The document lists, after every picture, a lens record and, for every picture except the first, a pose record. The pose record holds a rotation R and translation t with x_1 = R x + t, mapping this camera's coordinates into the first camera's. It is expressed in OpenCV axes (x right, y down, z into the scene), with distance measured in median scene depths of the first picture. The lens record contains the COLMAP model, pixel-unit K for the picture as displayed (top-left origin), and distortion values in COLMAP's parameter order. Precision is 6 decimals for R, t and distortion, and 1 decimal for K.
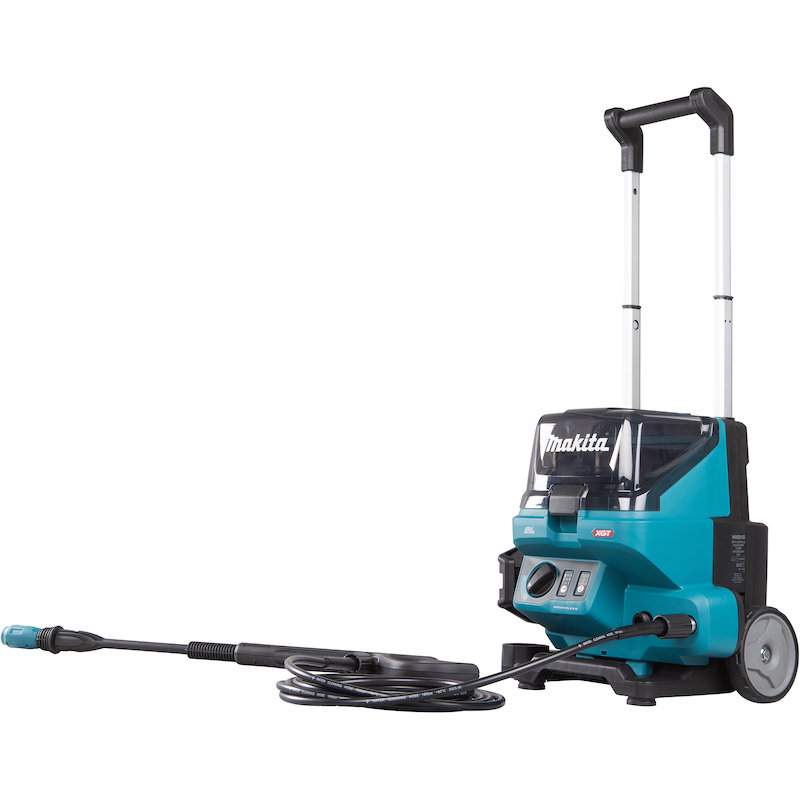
lens RADIAL K [[1649.4, 0, 399.9], [0, 1649.4, 352.4], [0, 0, 1]] dist [0.014927, 0.230950]
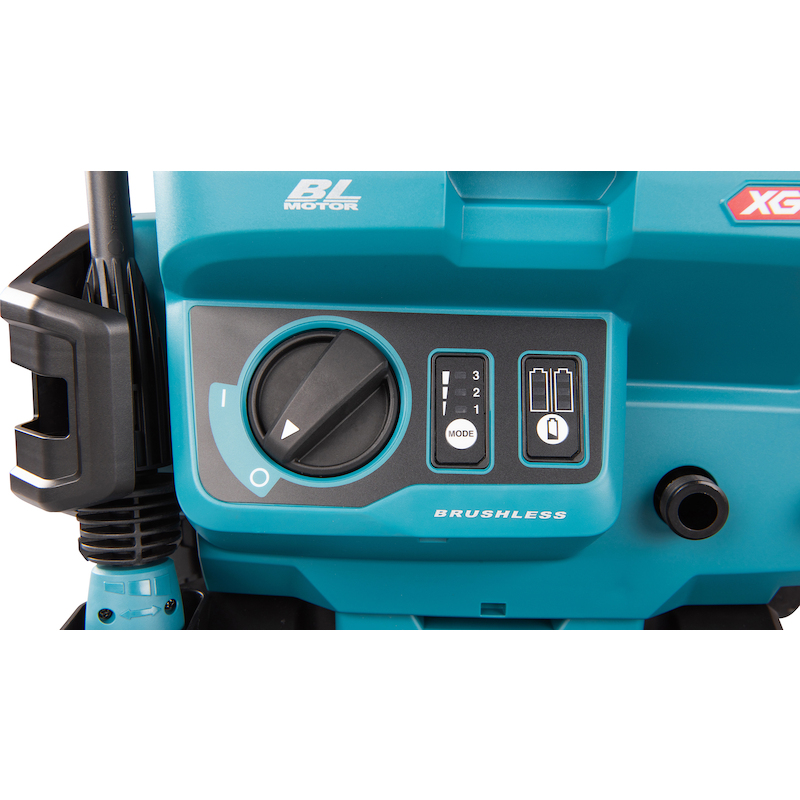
lens RADIAL K [[1087.4, 0, 400.0], [0, 1087.4, 400.0], [0, 0, 1]] dist [0.002766, 0.003293]
pose [[0.632428, -0.168871, 0.755987, -0.027531], [-0.080367, 0.956377, 0.280865, 0.093780], [-0.770438, -0.238383, 0.591268, 0.911491]]
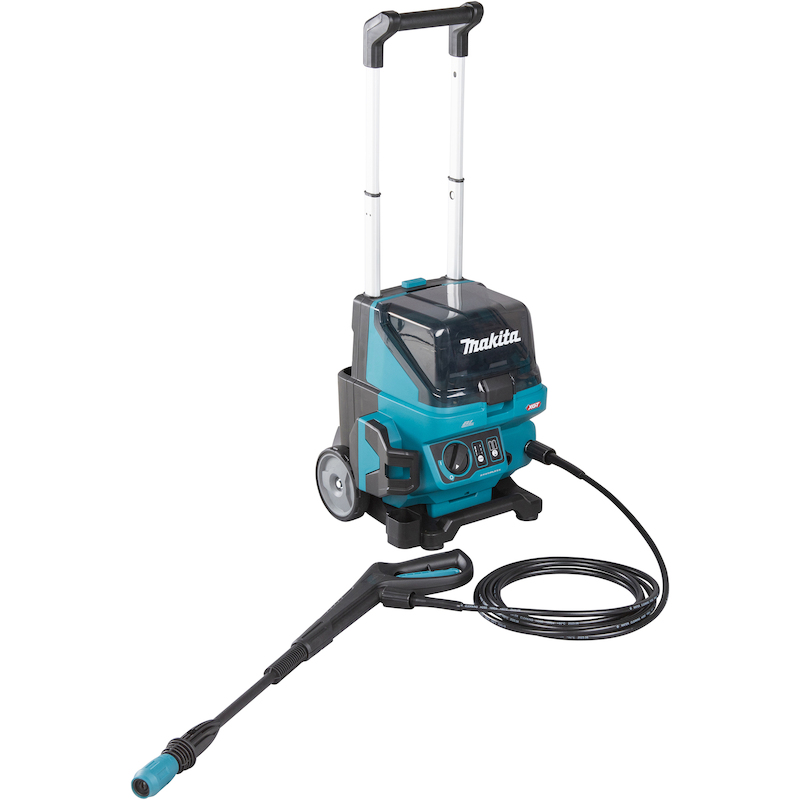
lens RADIAL K [[1883.3, 0, 400.0], [0, 1883.3, 400.0], [0, 0, 1]] dist [-0.050960, -0.081558]
pose [[0.067012, -0.370690, 0.926336, -1.148907], [-0.094187, 0.921927, 0.375739, -0.401444], [-0.993297, -0.112428, 0.026866, 1.024546]]
